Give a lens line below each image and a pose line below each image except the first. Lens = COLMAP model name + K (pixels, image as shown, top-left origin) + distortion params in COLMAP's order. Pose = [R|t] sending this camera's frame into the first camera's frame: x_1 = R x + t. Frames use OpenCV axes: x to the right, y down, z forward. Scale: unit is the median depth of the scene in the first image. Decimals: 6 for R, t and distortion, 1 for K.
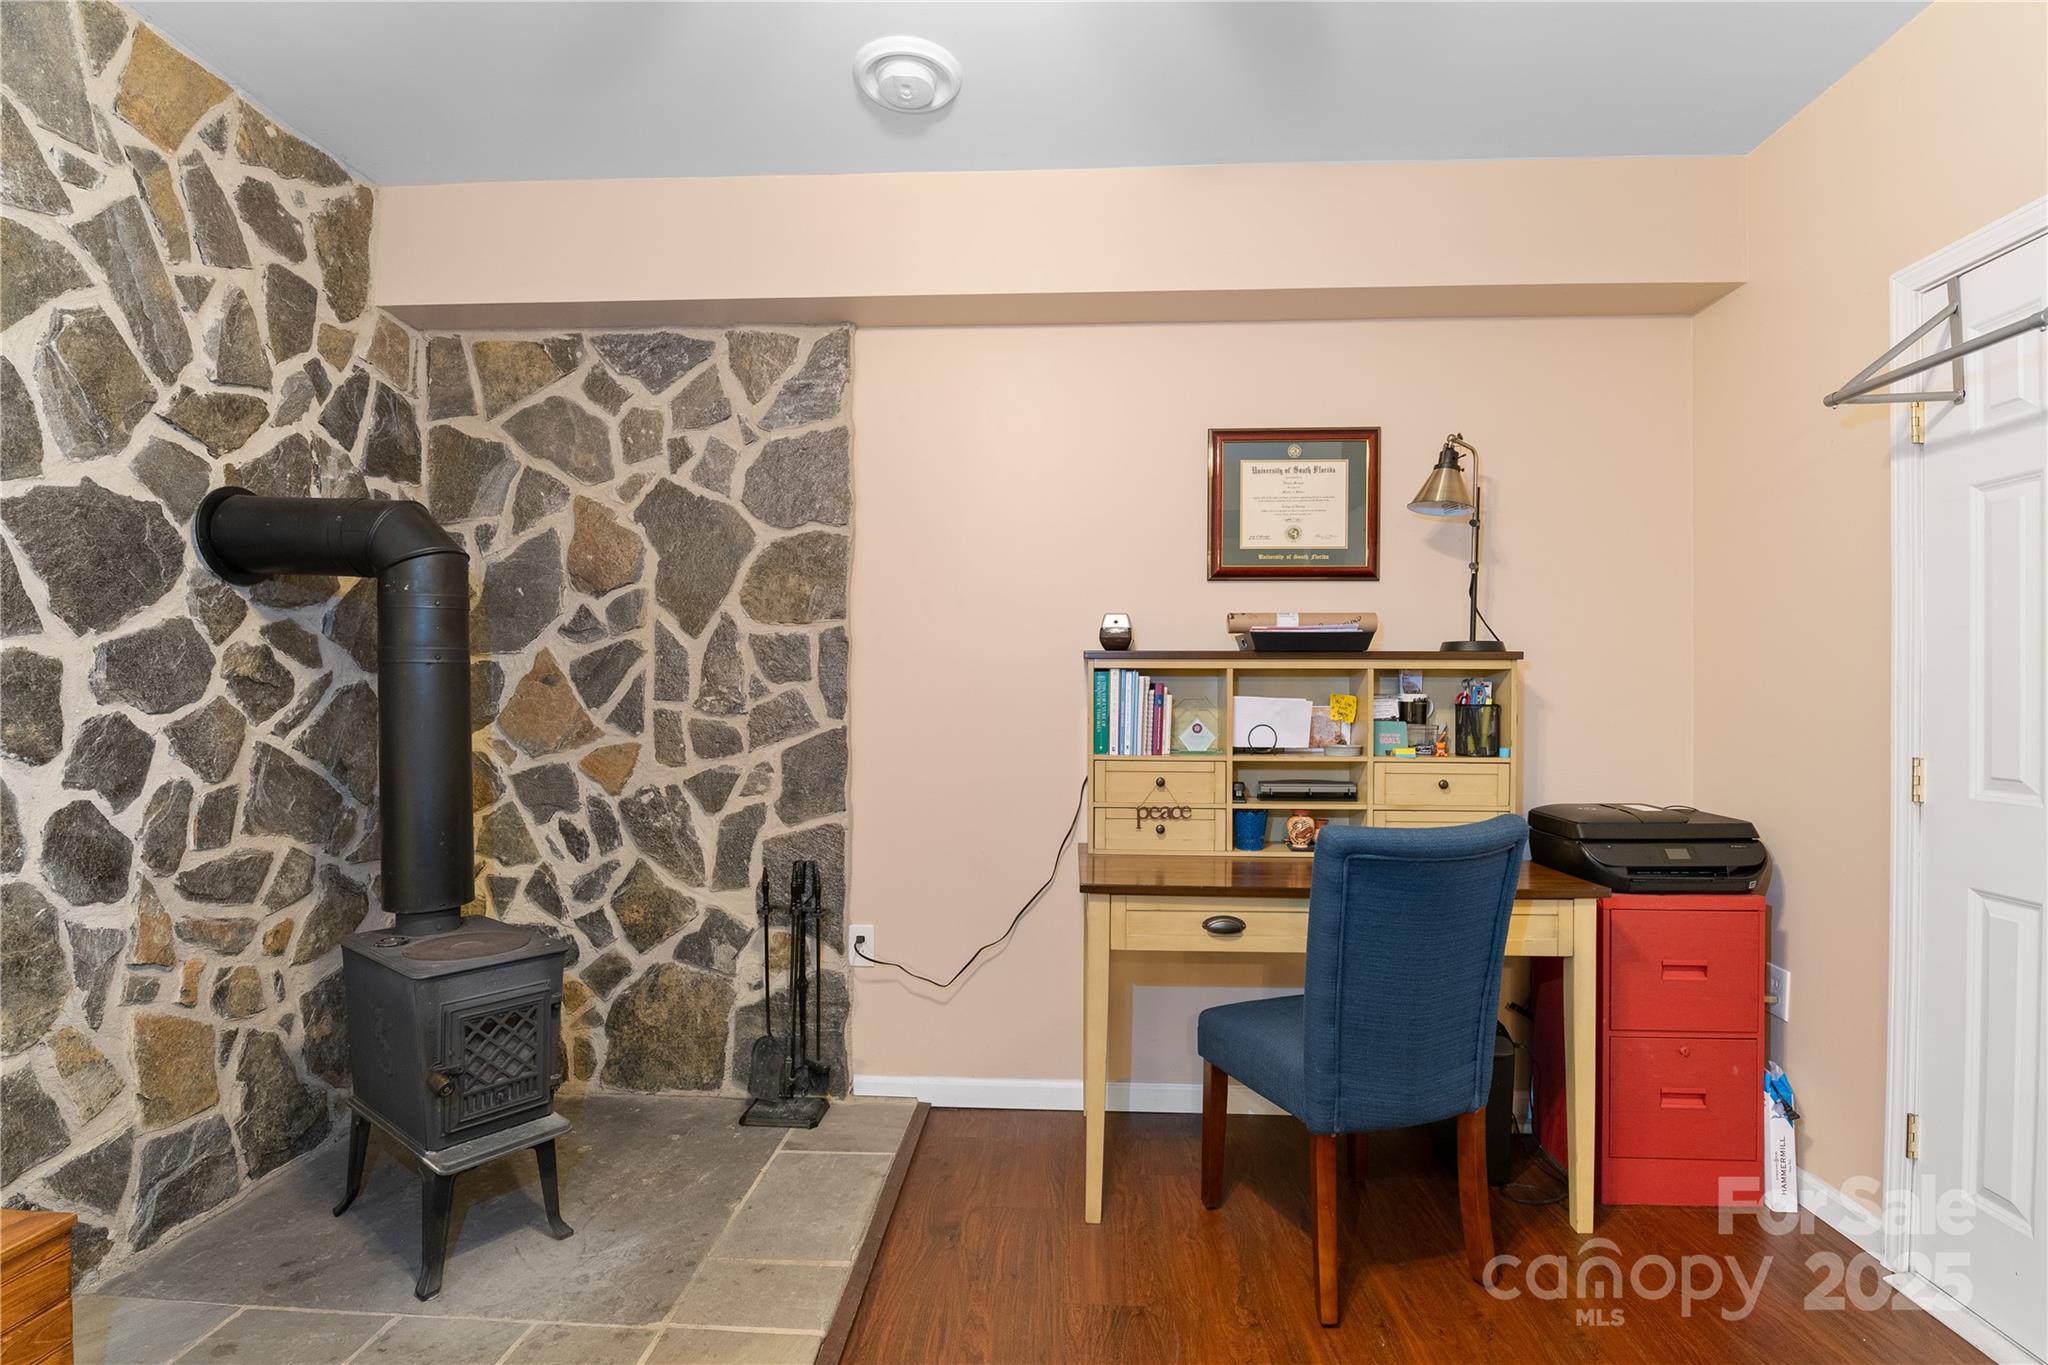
lens RADIAL K [[983.1, 0, 1029.2], [0, 983.1, 681.3], [0, 0, 1]] dist [-0.002785, -0.001636]
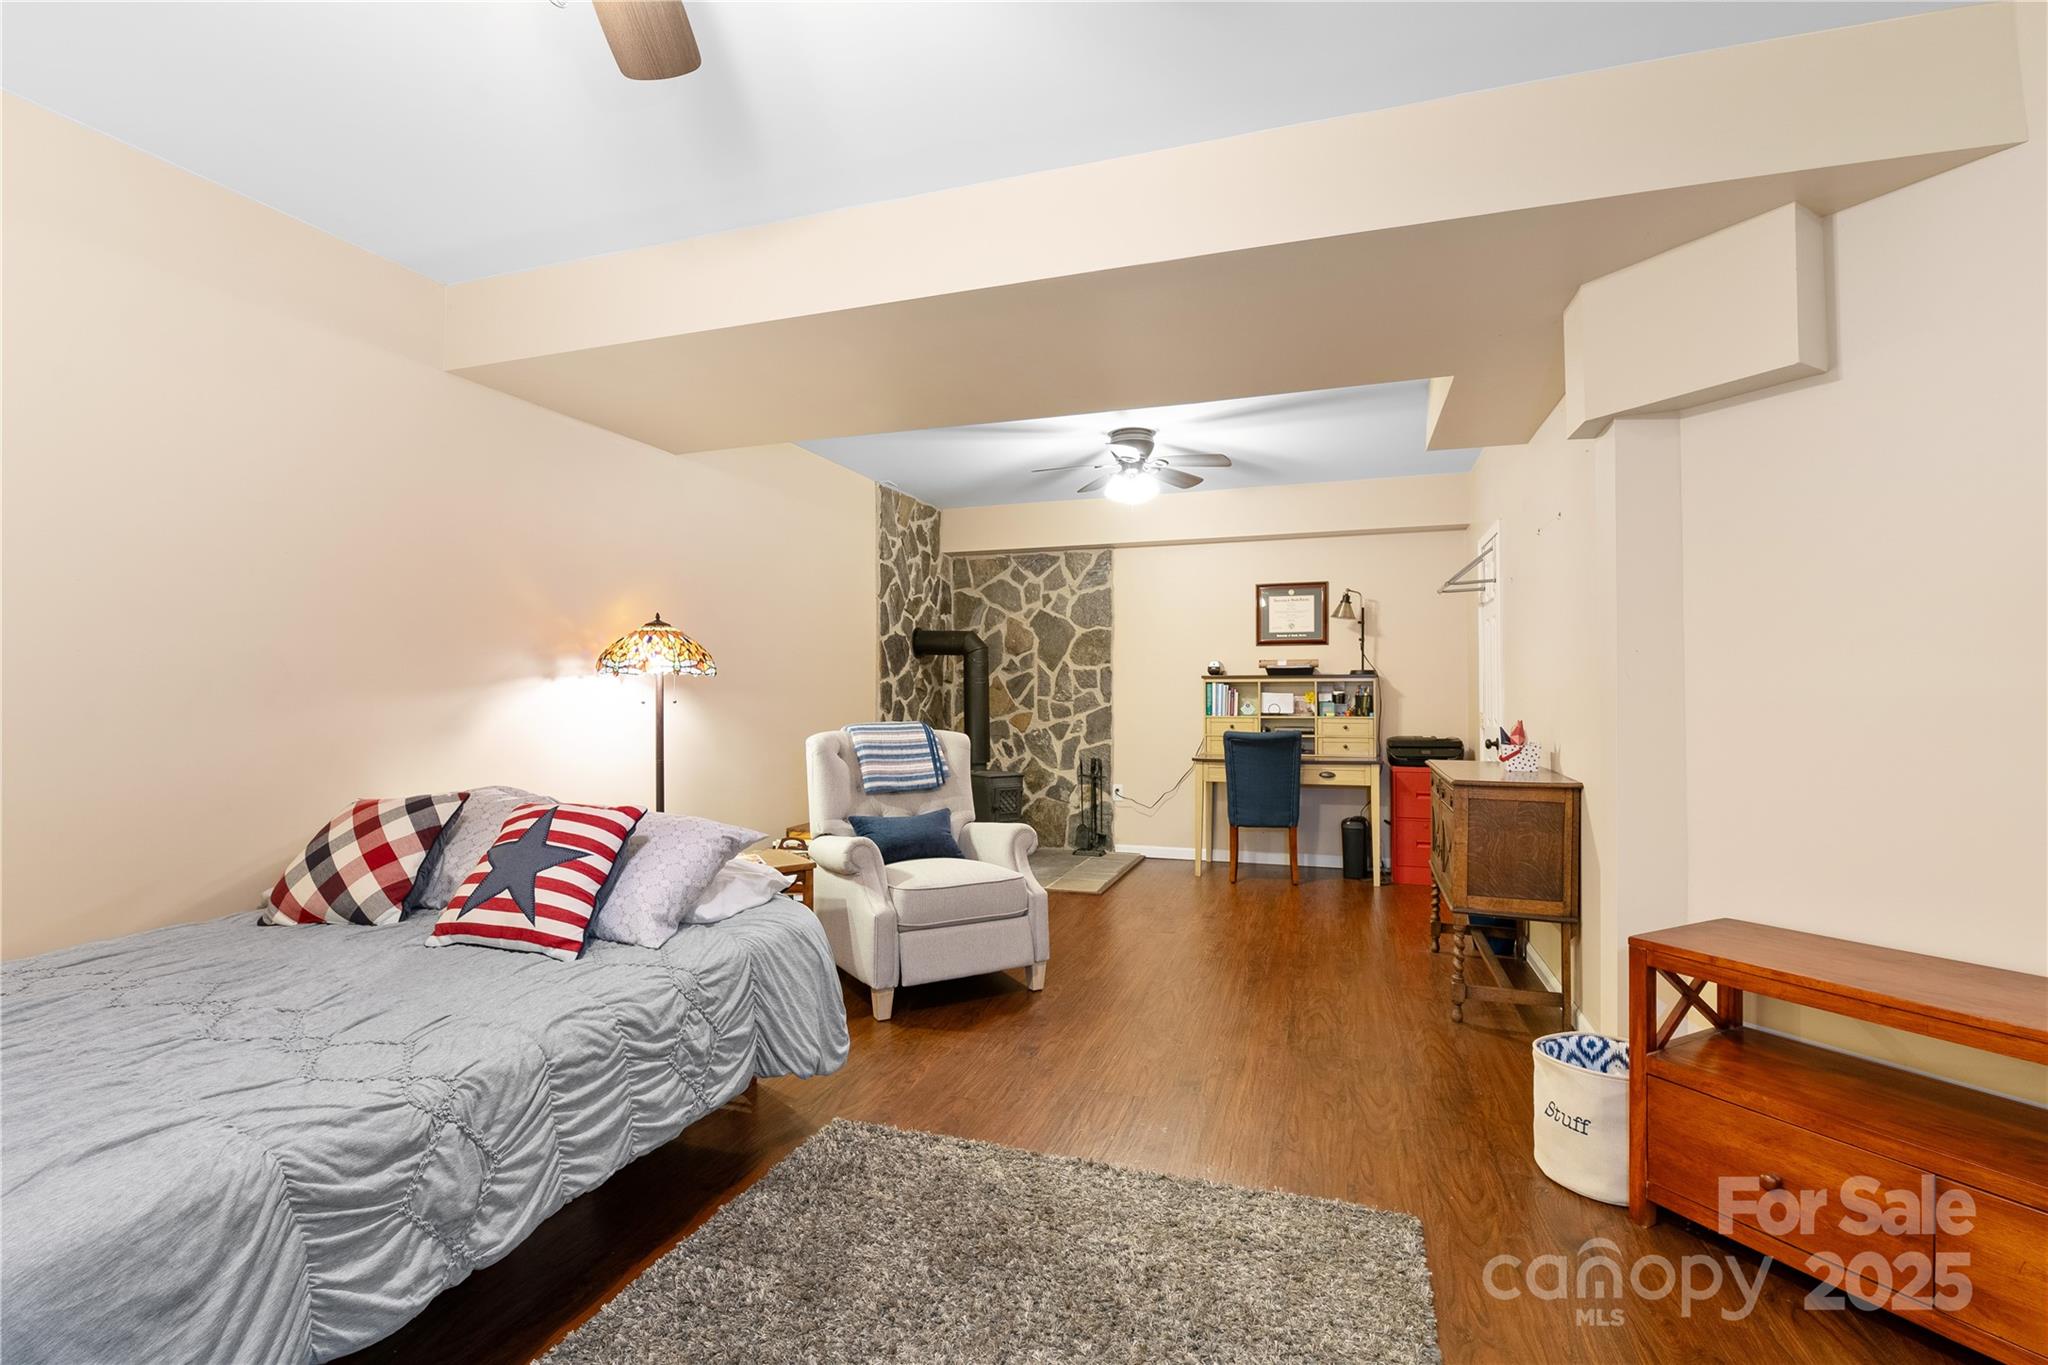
lens RADIAL K [[918.9, 0, 1033.5], [0, 918.9, 681.2], [0, 0, 1]] dist [0.000103, -0.010766]
pose [[0.965019, -0.008334, -0.262048, 0.242474], [0.007297, 0.999961, -0.004928, -0.006734], [0.262079, 0.002843, 0.965042, -1.343331]]
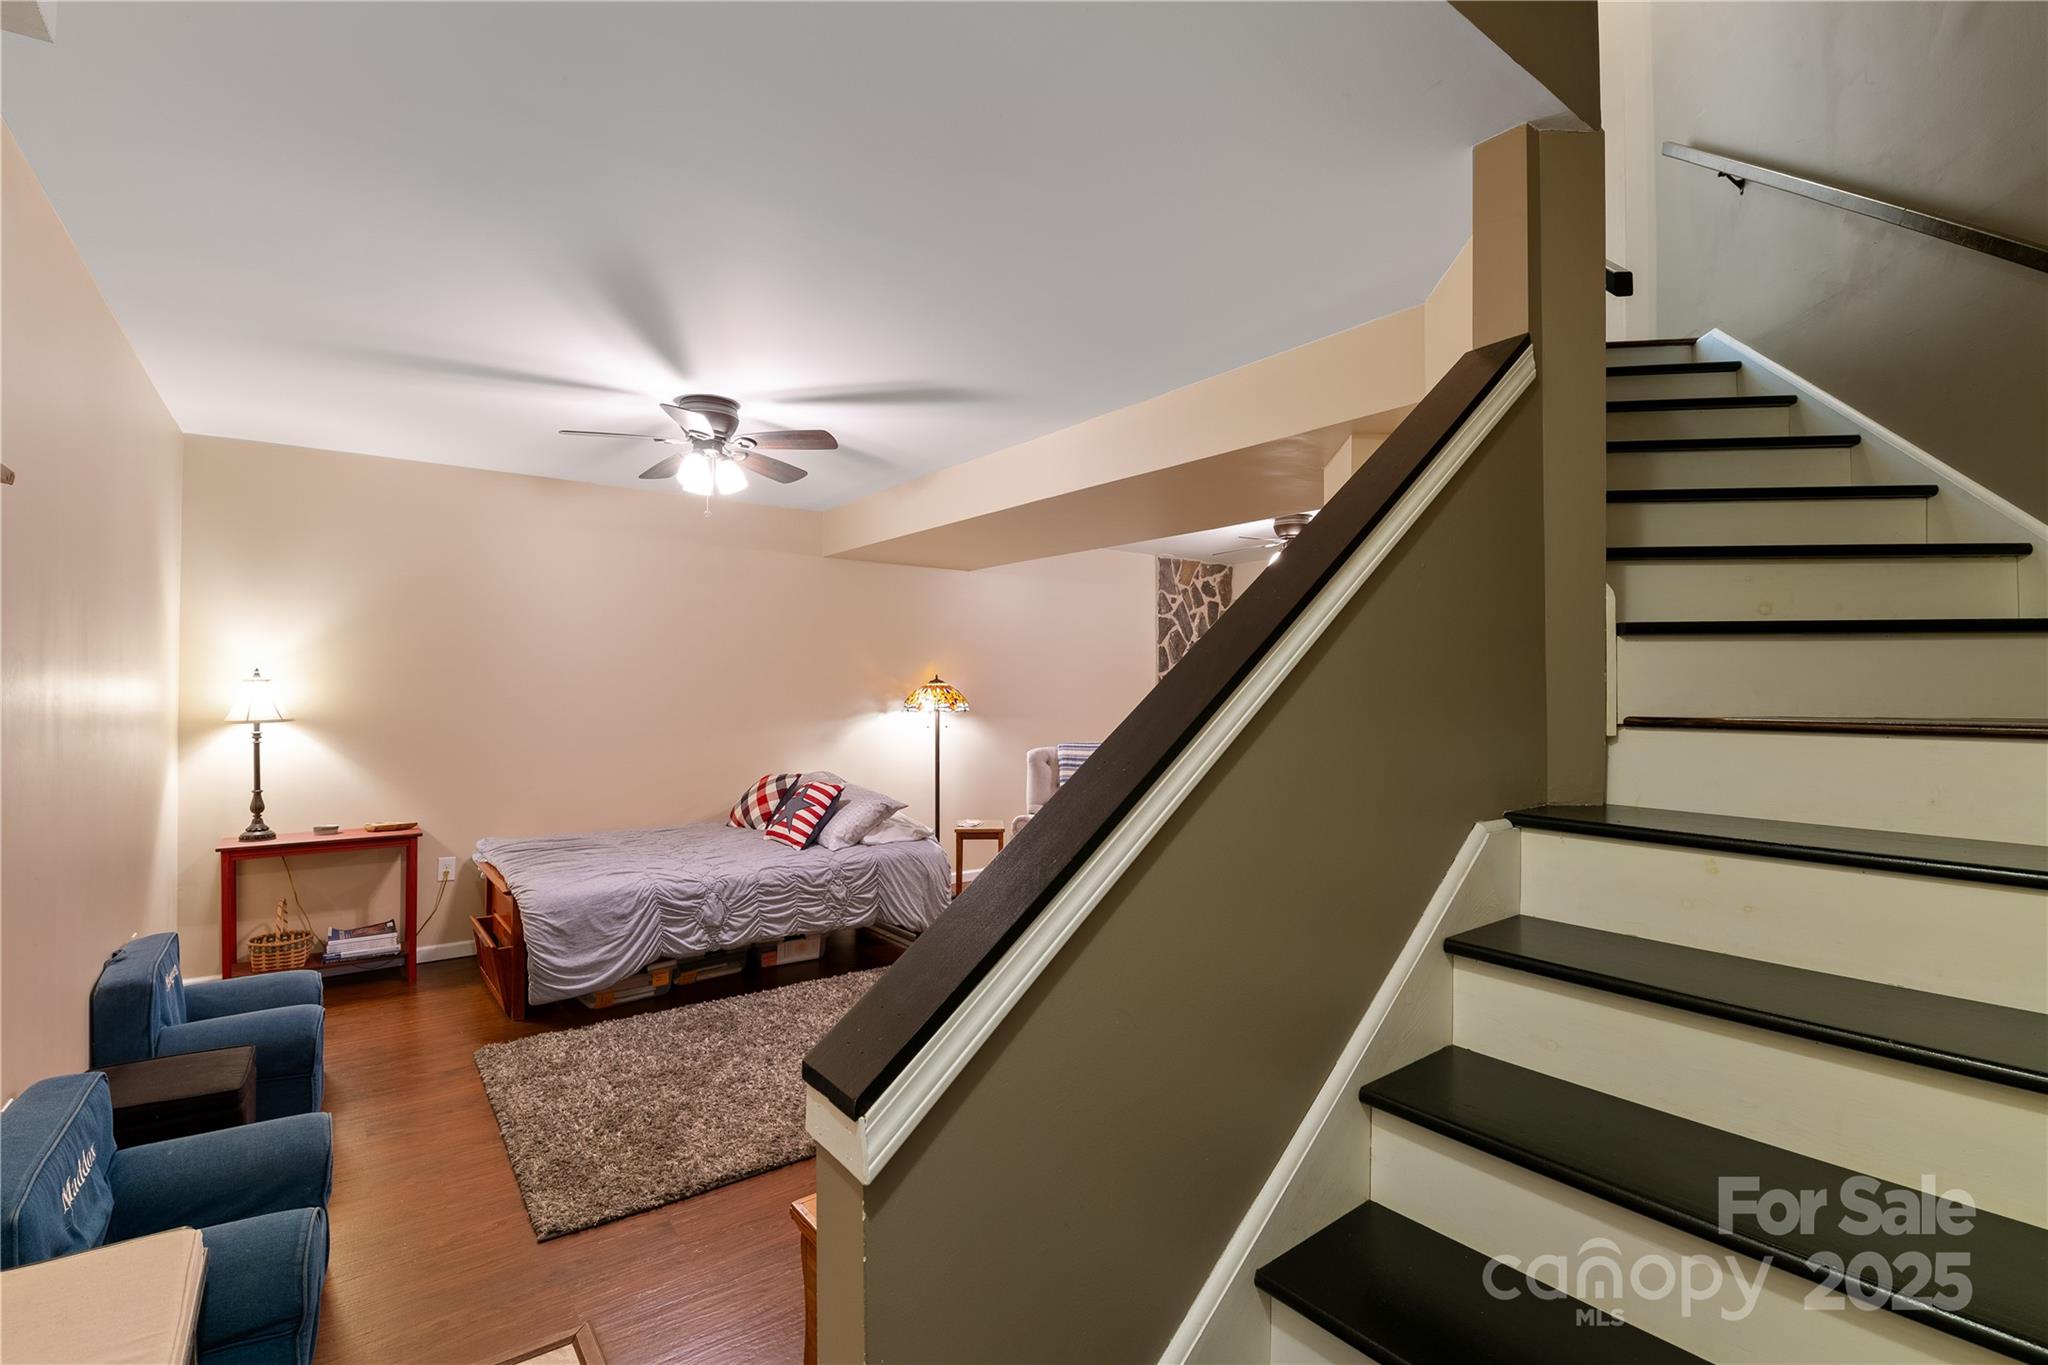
lens RADIAL K [[897.9, 0, 1024.0], [0, 897.9, 682.5], [0, 0, 1]] dist [-0.000270, -0.000224]
pose [[0.645503, -0.005593, -0.763737, 1.162753], [0.004833, 0.999983, -0.003238, -0.085180], [0.763742, -0.001602, 0.645519, -1.467589]]
